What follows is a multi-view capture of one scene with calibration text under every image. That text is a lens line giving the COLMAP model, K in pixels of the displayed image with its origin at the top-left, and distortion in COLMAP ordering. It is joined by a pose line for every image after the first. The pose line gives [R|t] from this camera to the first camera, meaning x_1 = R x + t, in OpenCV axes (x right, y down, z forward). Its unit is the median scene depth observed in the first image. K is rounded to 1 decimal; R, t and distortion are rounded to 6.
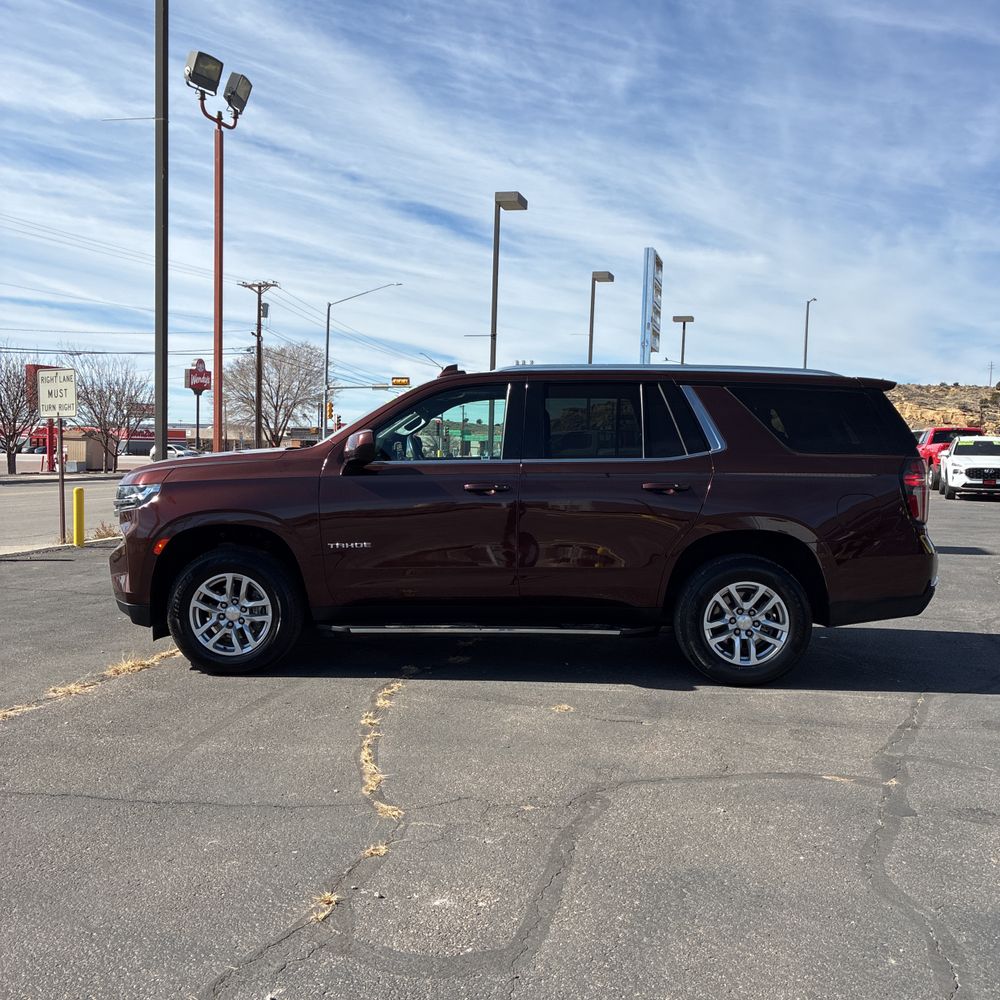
lens RADIAL K [[1021.4, 0, 503.8], [0, 1021.4, 490.3], [0, 0, 1]] dist [0.042278, -0.023705]
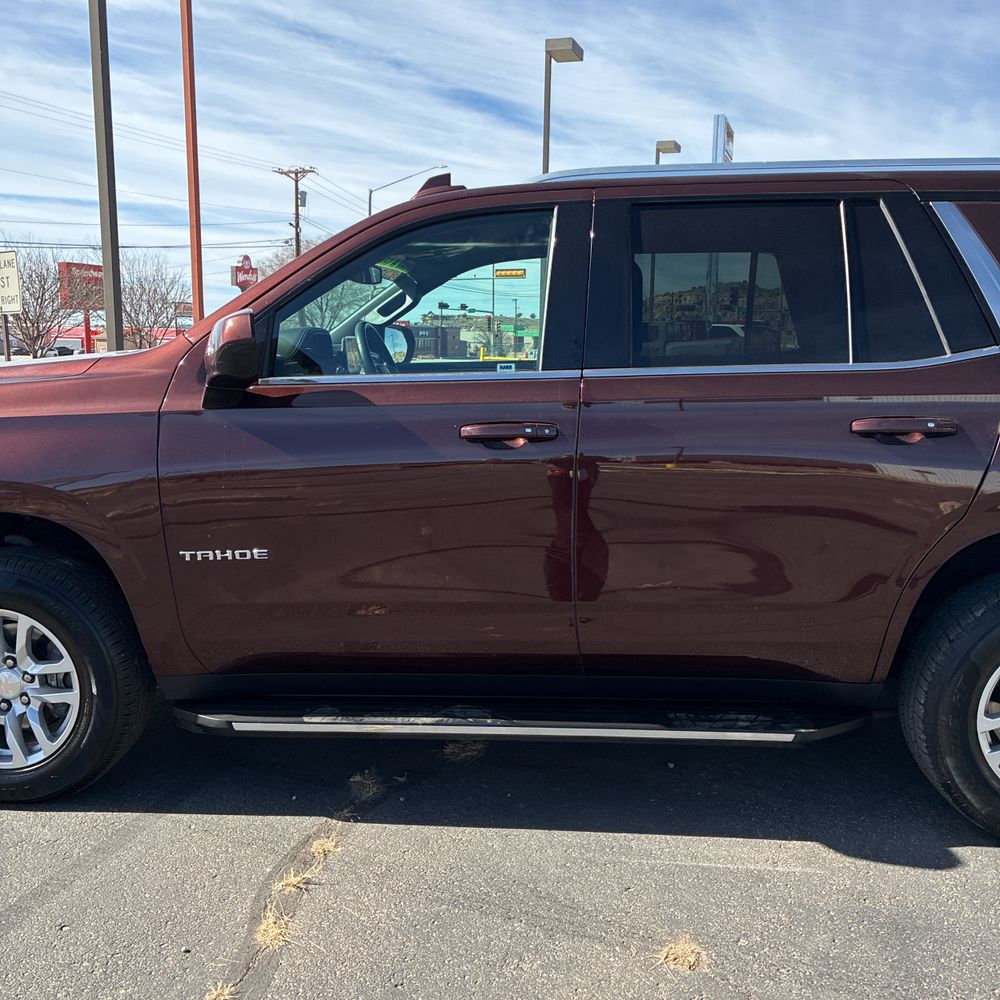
lens RADIAL K [[1013.6, 0, 501.3], [0, 1013.6, 481.2], [0, 0, 1]] dist [0.004394, 0.003144]
pose [[0.998516, -0.006447, -0.054074, 0.000676], [0.011521, 0.995499, 0.094064, -0.003189], [0.053225, -0.094547, 0.994097, 0.072350]]
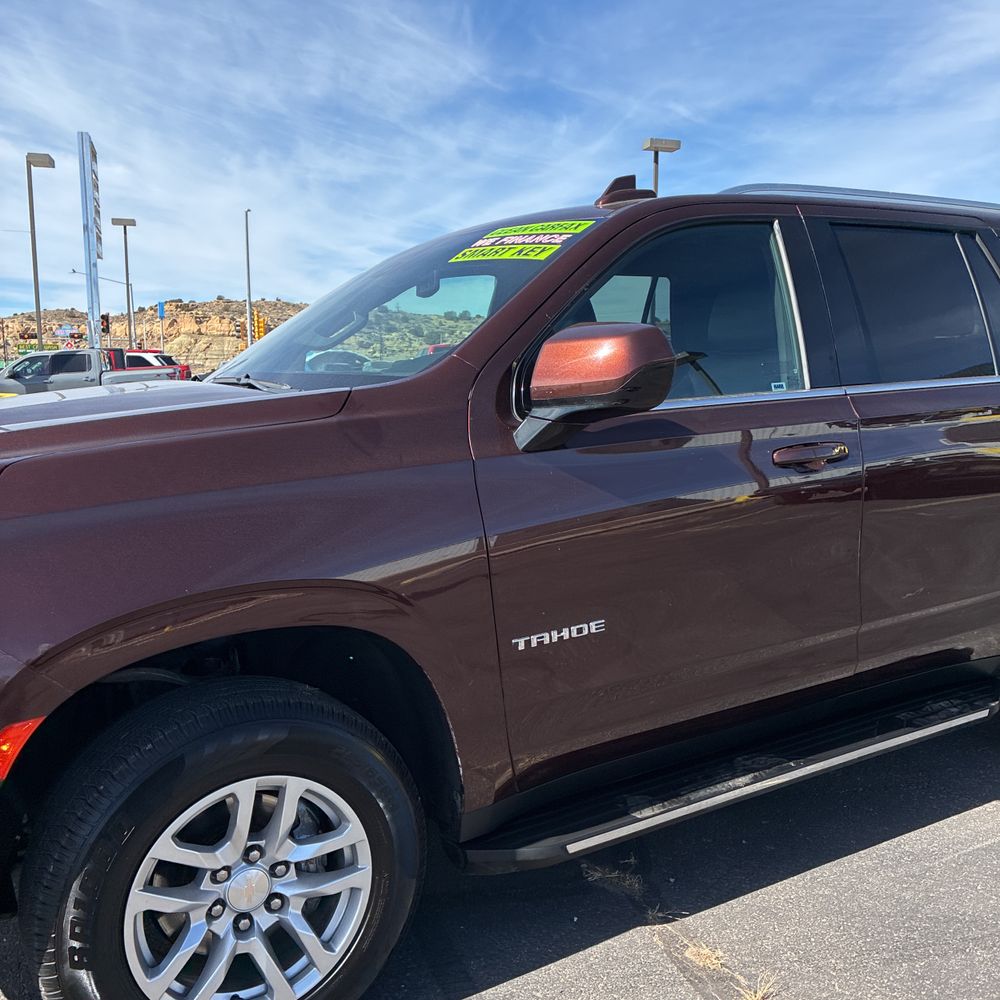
lens RADIAL K [[1023.6, 0, 460.7], [0, 1023.6, 499.5], [0, 0, 1]] dist [0.004924, 0.032142]
pose [[0.843552, -0.099267, 0.527793, -0.050615], [0.055485, 0.993619, 0.098201, -0.004669], [-0.534173, -0.053553, 0.843677, 0.094734]]
